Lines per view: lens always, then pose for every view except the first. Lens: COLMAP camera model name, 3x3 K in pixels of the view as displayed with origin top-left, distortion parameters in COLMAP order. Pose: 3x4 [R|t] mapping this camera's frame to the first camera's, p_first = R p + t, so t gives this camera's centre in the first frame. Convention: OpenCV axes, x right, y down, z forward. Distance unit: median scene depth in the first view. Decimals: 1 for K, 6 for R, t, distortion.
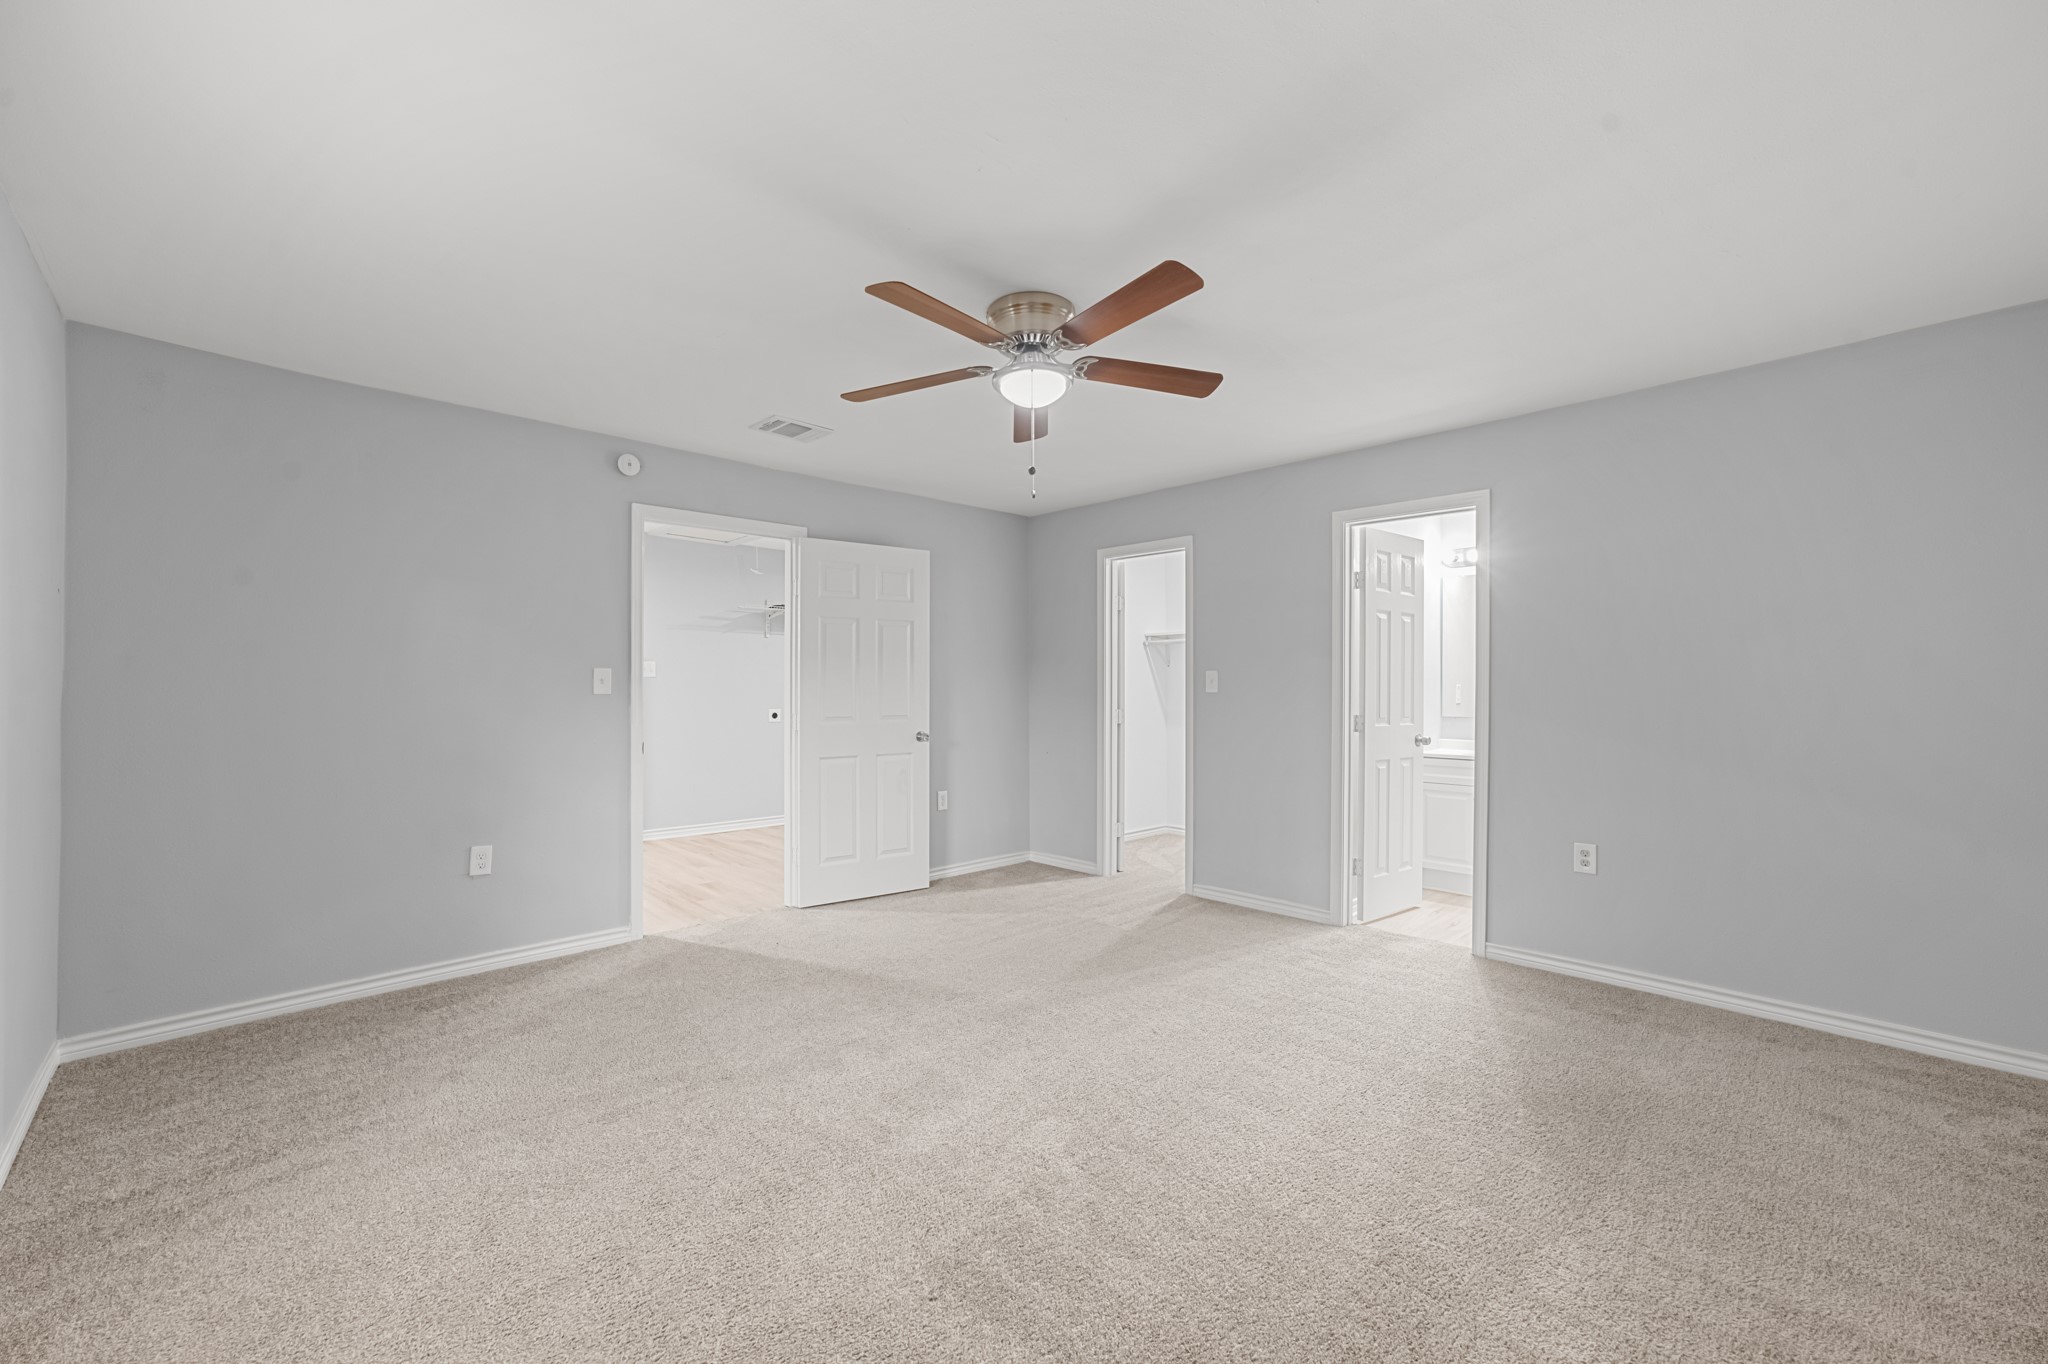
lens RADIAL K [[813.6, 0, 1034.9], [0, 813.6, 685.1], [0, 0, 1]] dist [-0.027064, 0.014028]
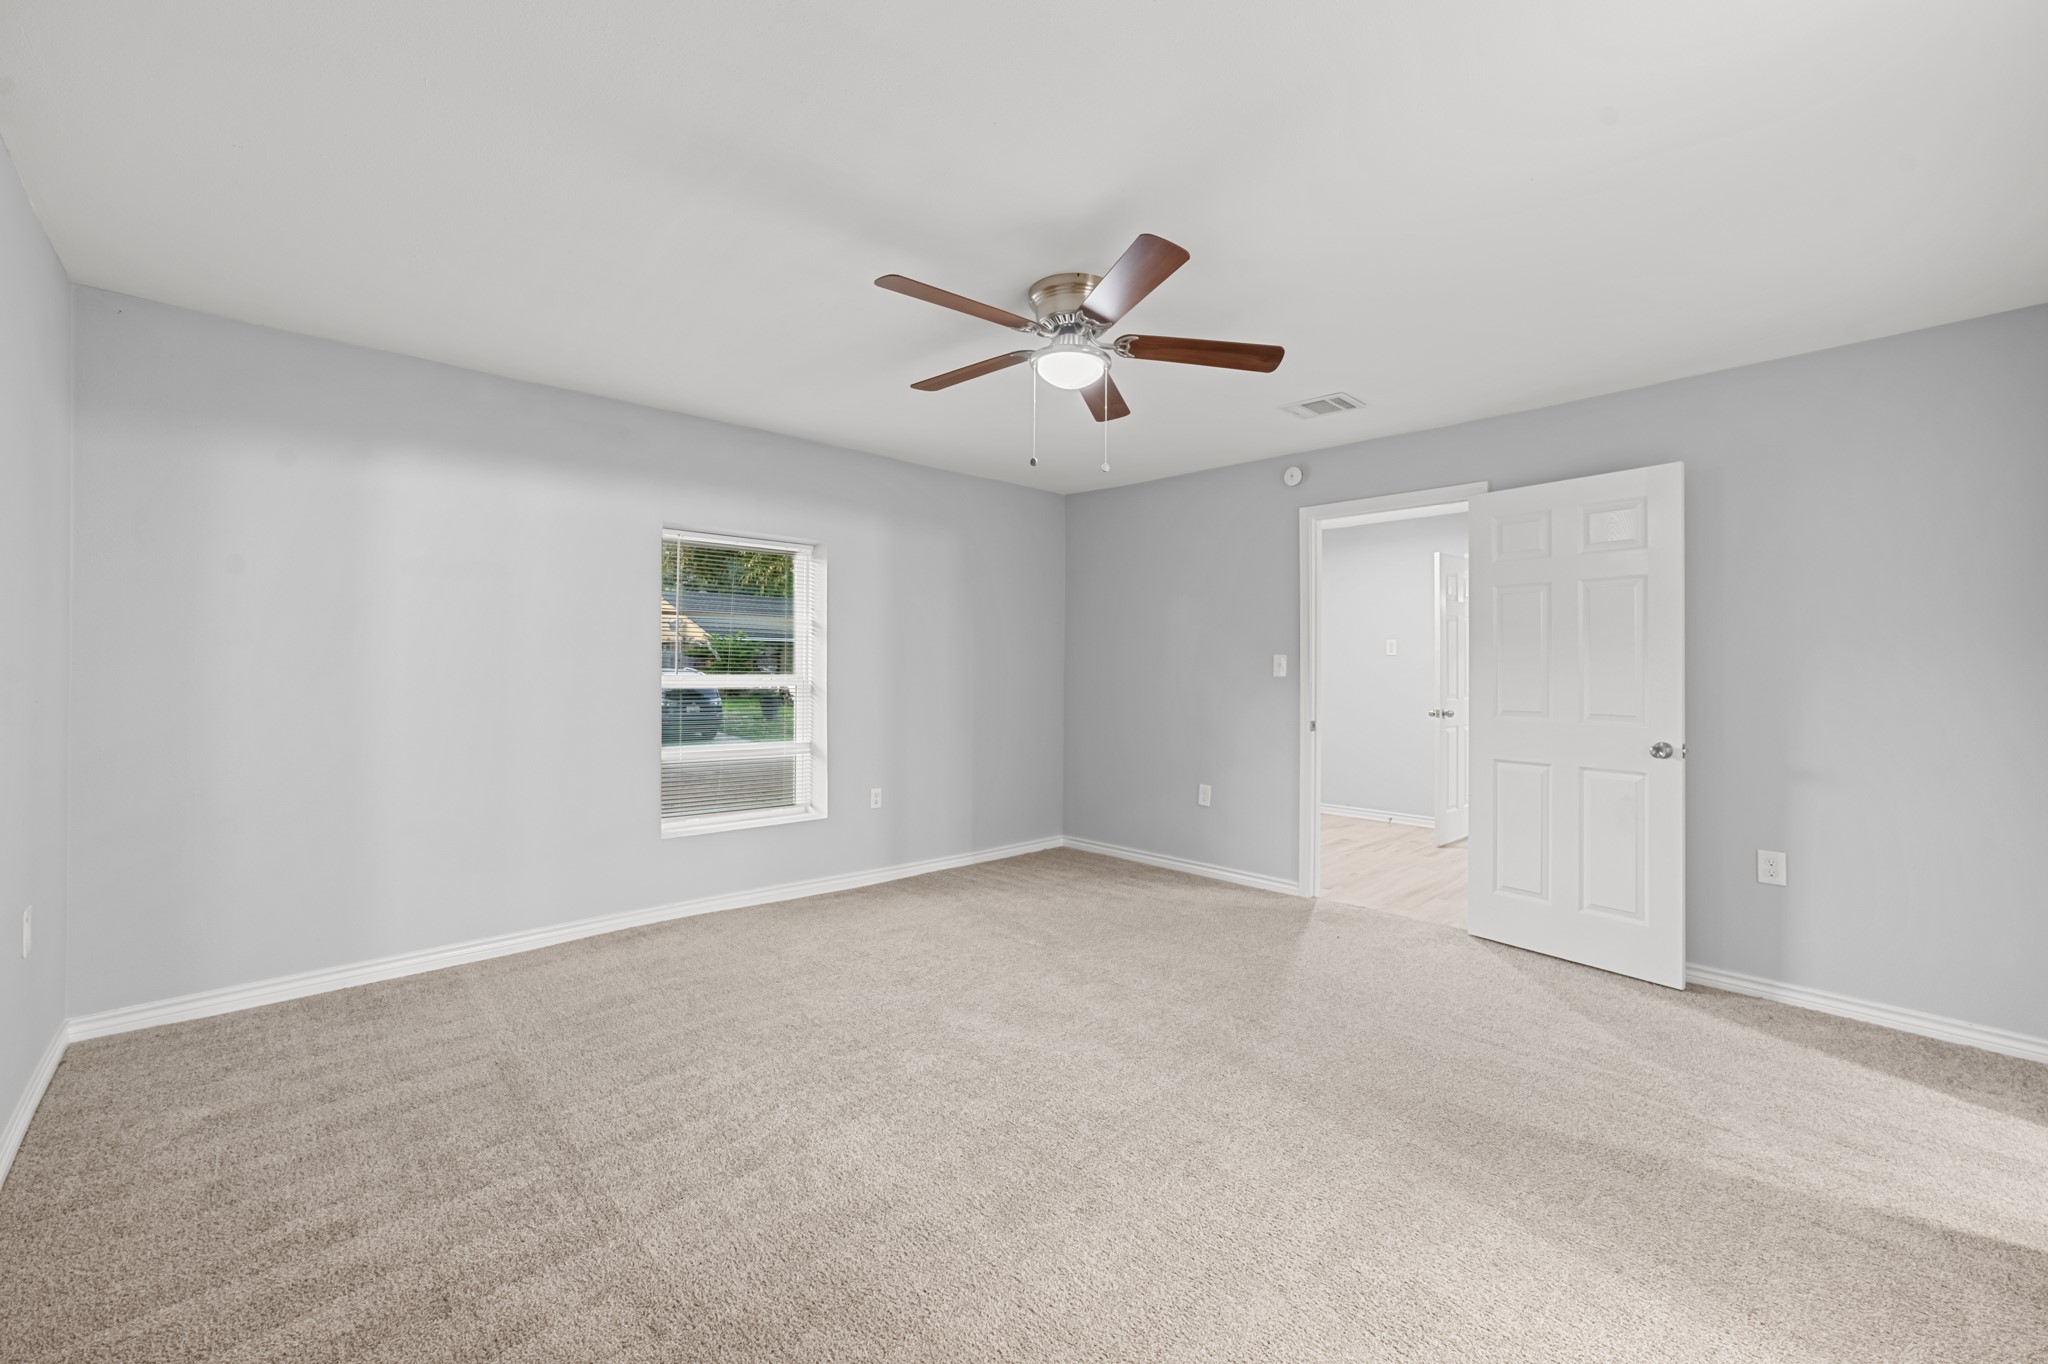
lens RADIAL K [[813.6, 0, 1009.0], [0, 813.6, 668.5], [0, 0, 1]] dist [-0.027064, 0.014028]
pose [[-0.012459, -0.000322, -0.999922, 0.637778], [-0.008005, 0.999968, -0.000222, 0.002061], [0.999890, 0.008001, -0.012461, 0.605362]]
